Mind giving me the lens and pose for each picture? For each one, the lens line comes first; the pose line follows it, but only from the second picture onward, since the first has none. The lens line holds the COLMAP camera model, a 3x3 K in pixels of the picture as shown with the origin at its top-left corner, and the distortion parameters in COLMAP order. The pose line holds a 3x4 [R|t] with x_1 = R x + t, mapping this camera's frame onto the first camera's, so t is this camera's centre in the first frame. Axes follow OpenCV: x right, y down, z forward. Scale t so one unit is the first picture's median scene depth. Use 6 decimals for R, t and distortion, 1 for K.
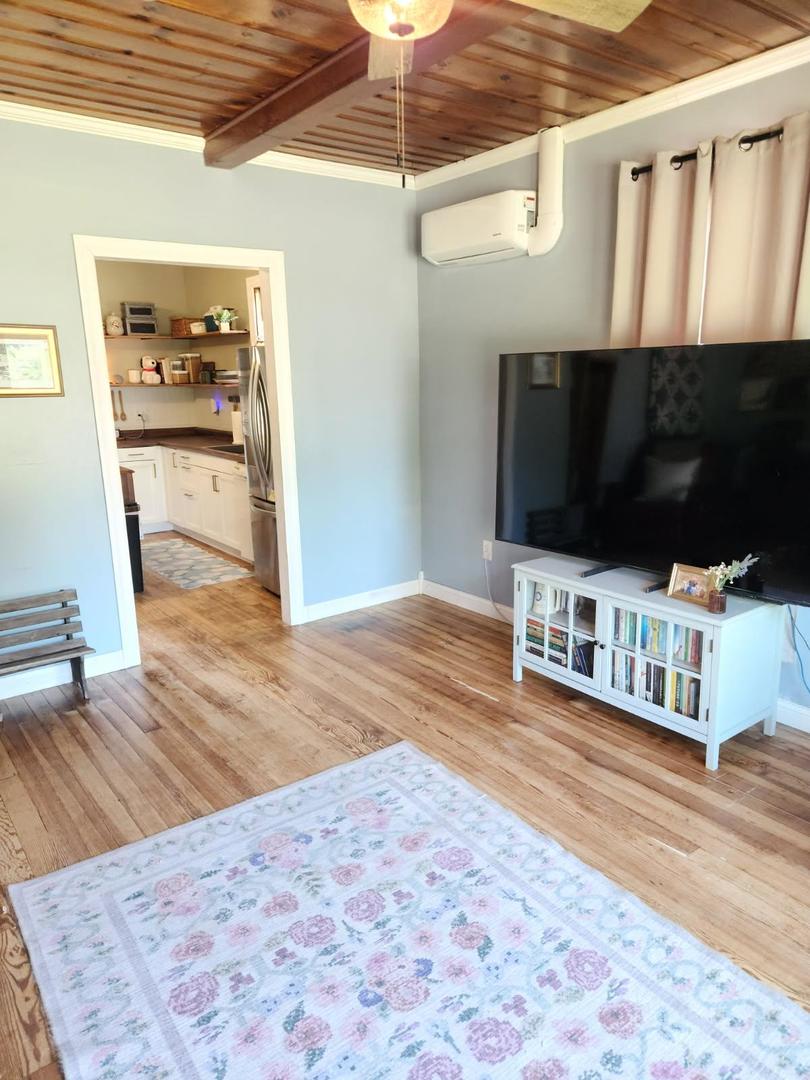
lens RADIAL K [[721.0, 0, 405.0], [0, 721.0, 540.0], [0, 0, 1]] dist [0.074085, -0.067314]
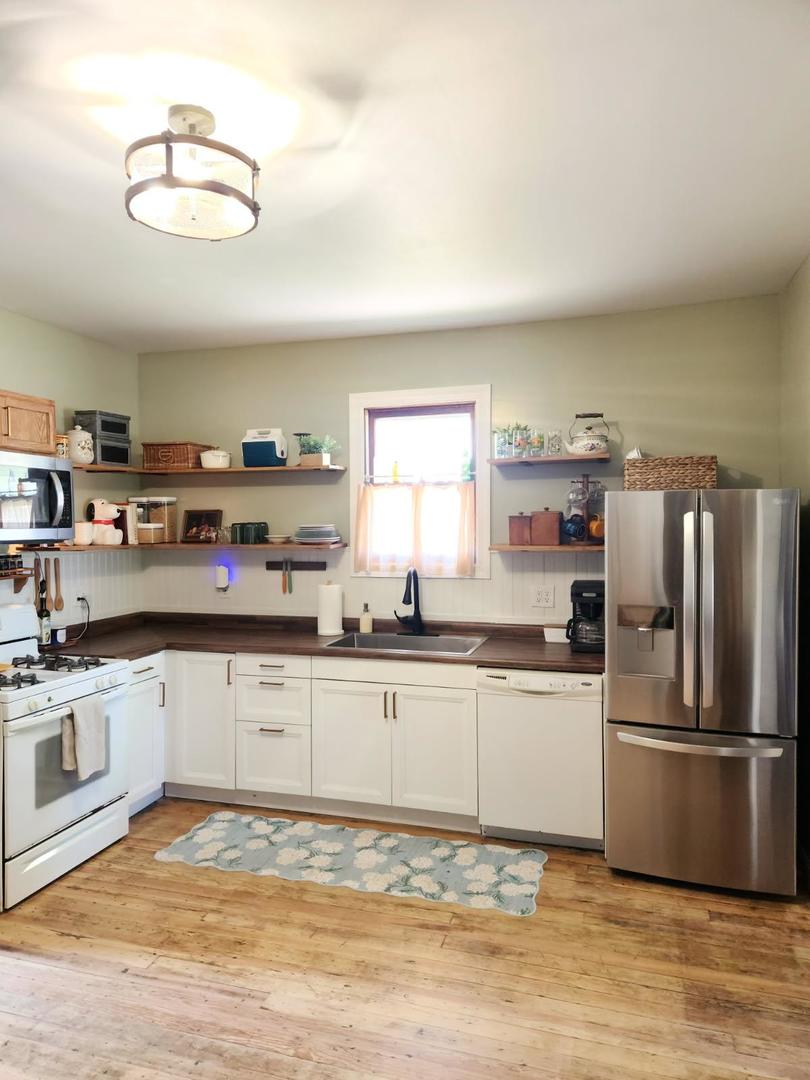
lens RADIAL K [[721.0, 0, 405.0], [0, 721.0, 540.0], [0, 0, 1]] dist [0.074085, -0.067314]
pose [[0.813274, -0.004991, 0.581860, -0.551135], [0.124414, 0.978330, -0.165503, -0.102406], [-0.568425, 0.206990, 0.796271, 0.442671]]
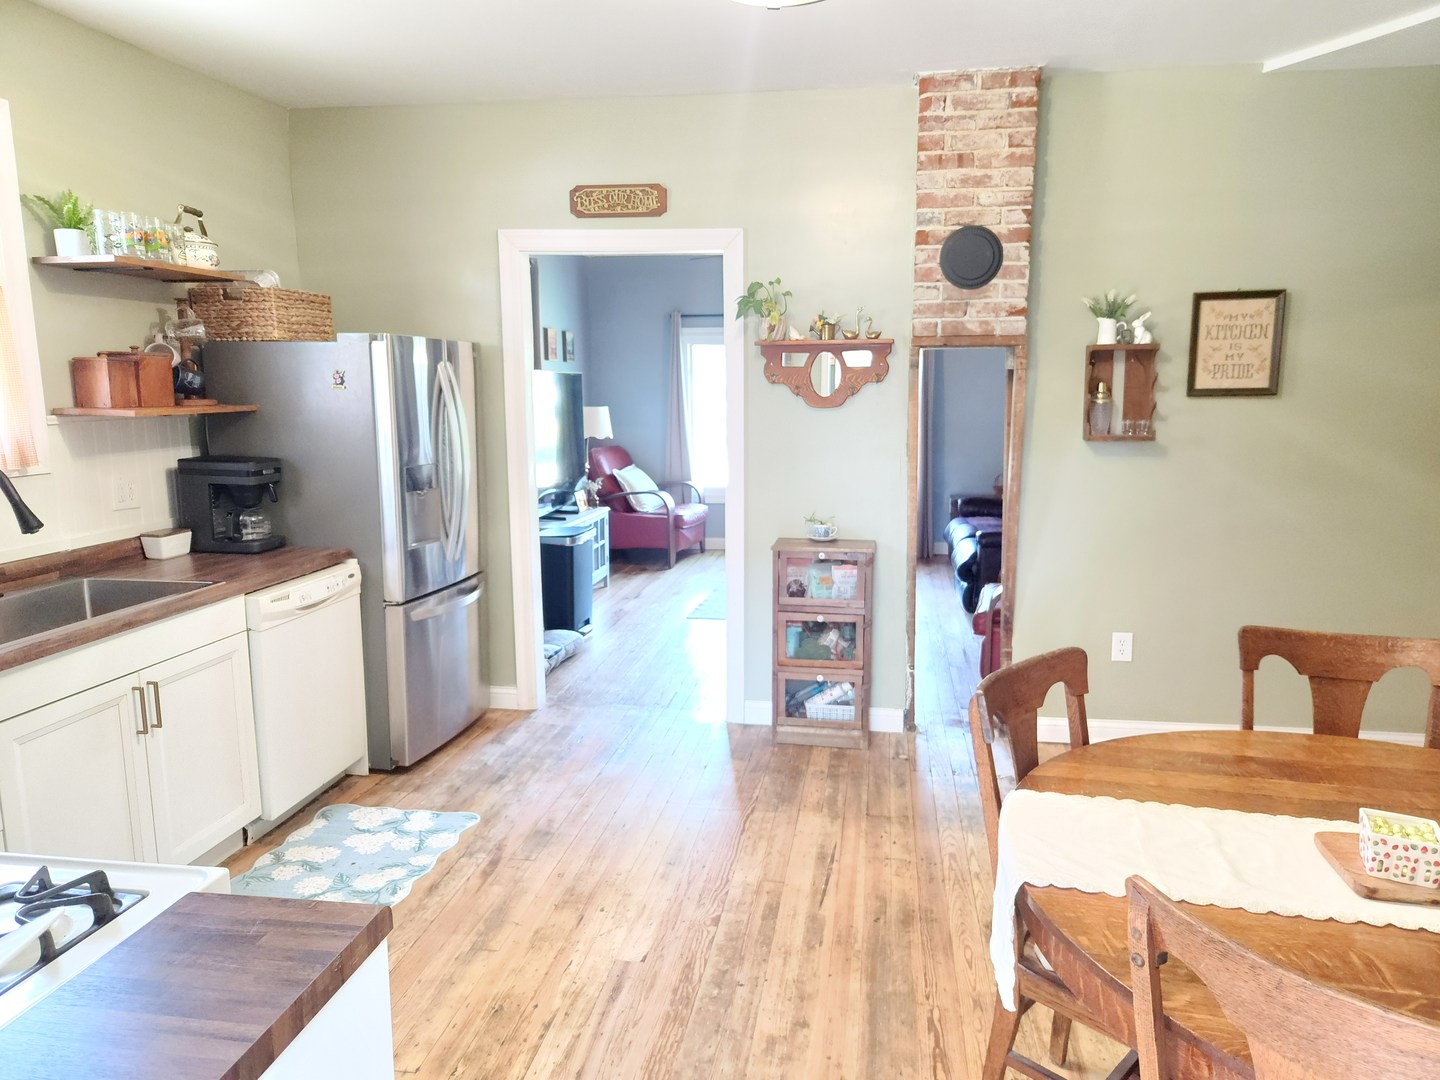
lens RADIAL K [[973.7, 0, 720.0], [0, 973.7, 540.0], [0, 0, 1]] dist [0.064151, -0.074757]
pose [[-0.688015, -0.093900, 0.719596, -0.687402], [0.175789, 0.940497, 0.290799, -0.213310], [-0.704083, 0.326571, -0.630570, 0.984143]]
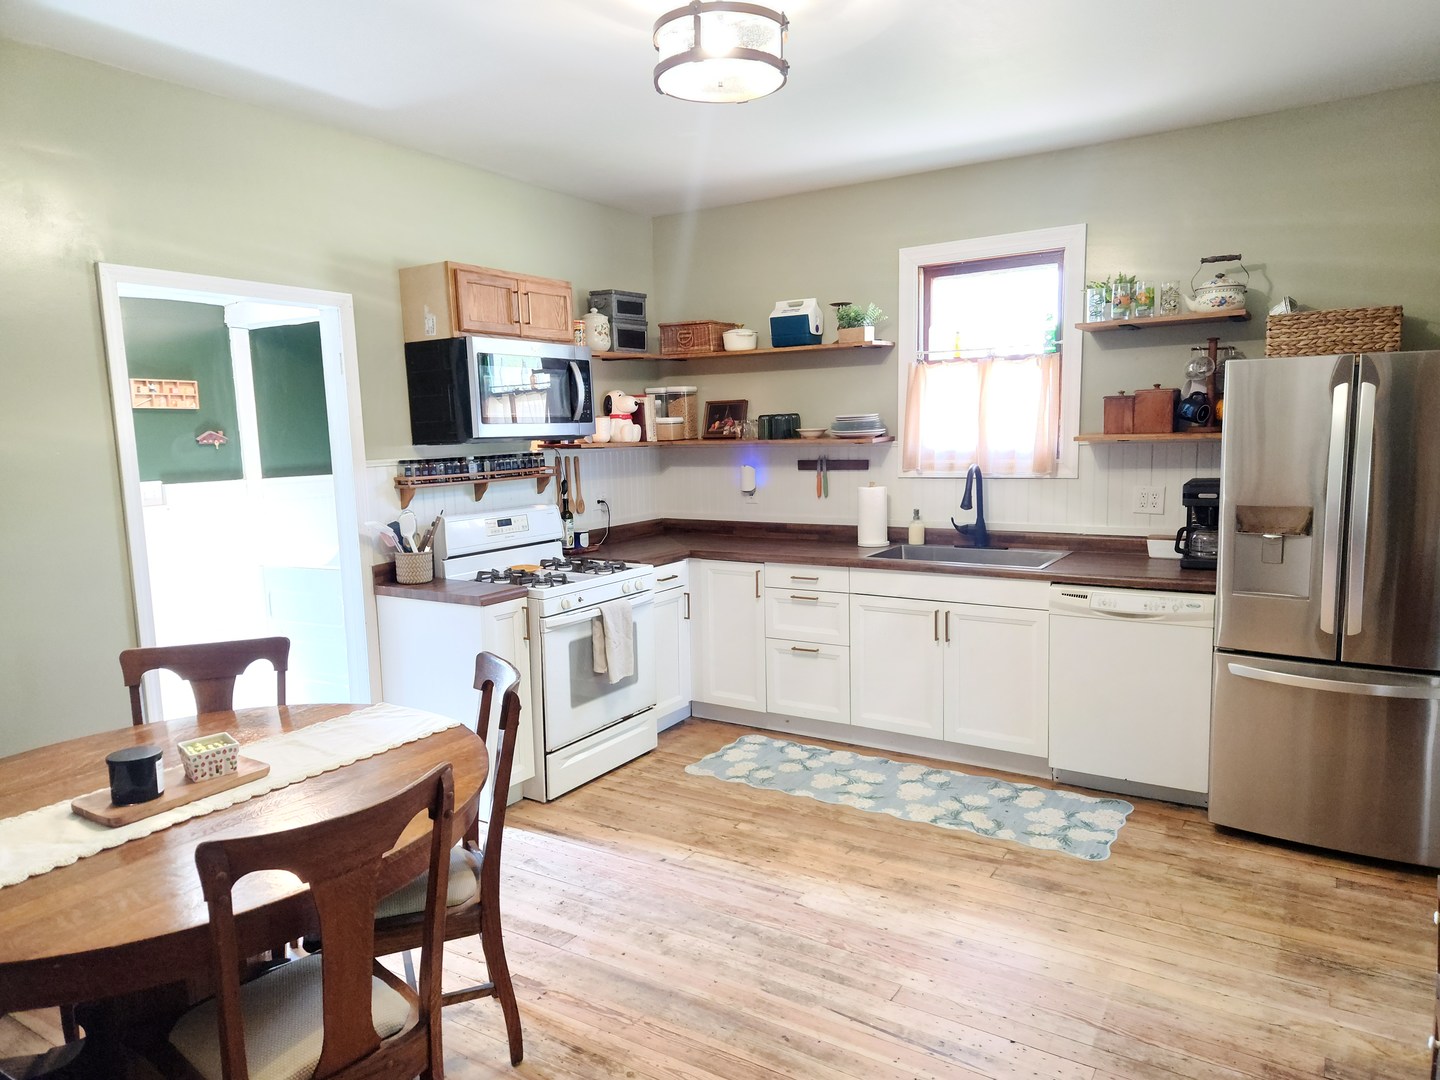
lens RADIAL K [[961.3, 0, 723.7], [0, 961.3, 548.3], [0, 0, 1]] dist [0.074085, -0.067314]
pose [[0.938888, -0.053478, 0.340044, -0.583081], [0.087621, 0.992448, -0.085848, -0.080386], [-0.332885, 0.110396, 0.936483, 0.369701]]
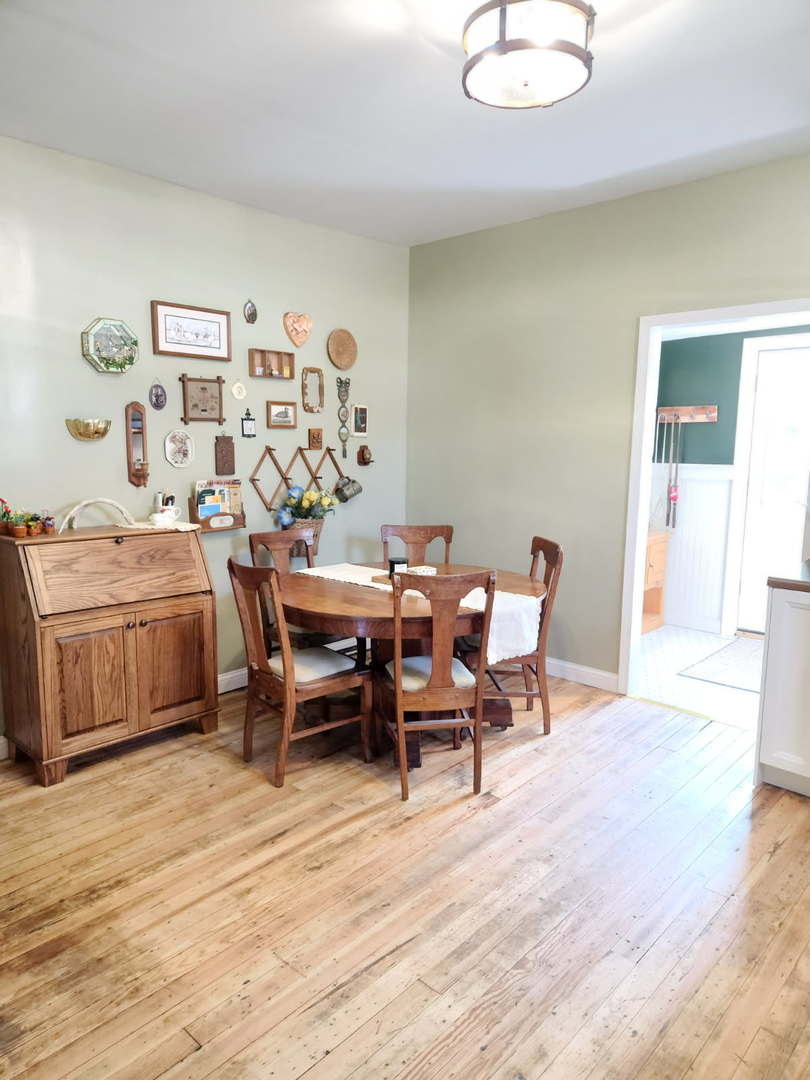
lens RADIAL K [[721.0, 0, 405.0], [0, 721.0, 540.0], [0, 0, 1]] dist [0.074085, -0.067314]
pose [[0.176155, 0.163258, -0.970730, -0.137688], [-0.228392, 0.966018, 0.121020, -0.137706], [0.957500, 0.200389, 0.207456, 0.627515]]
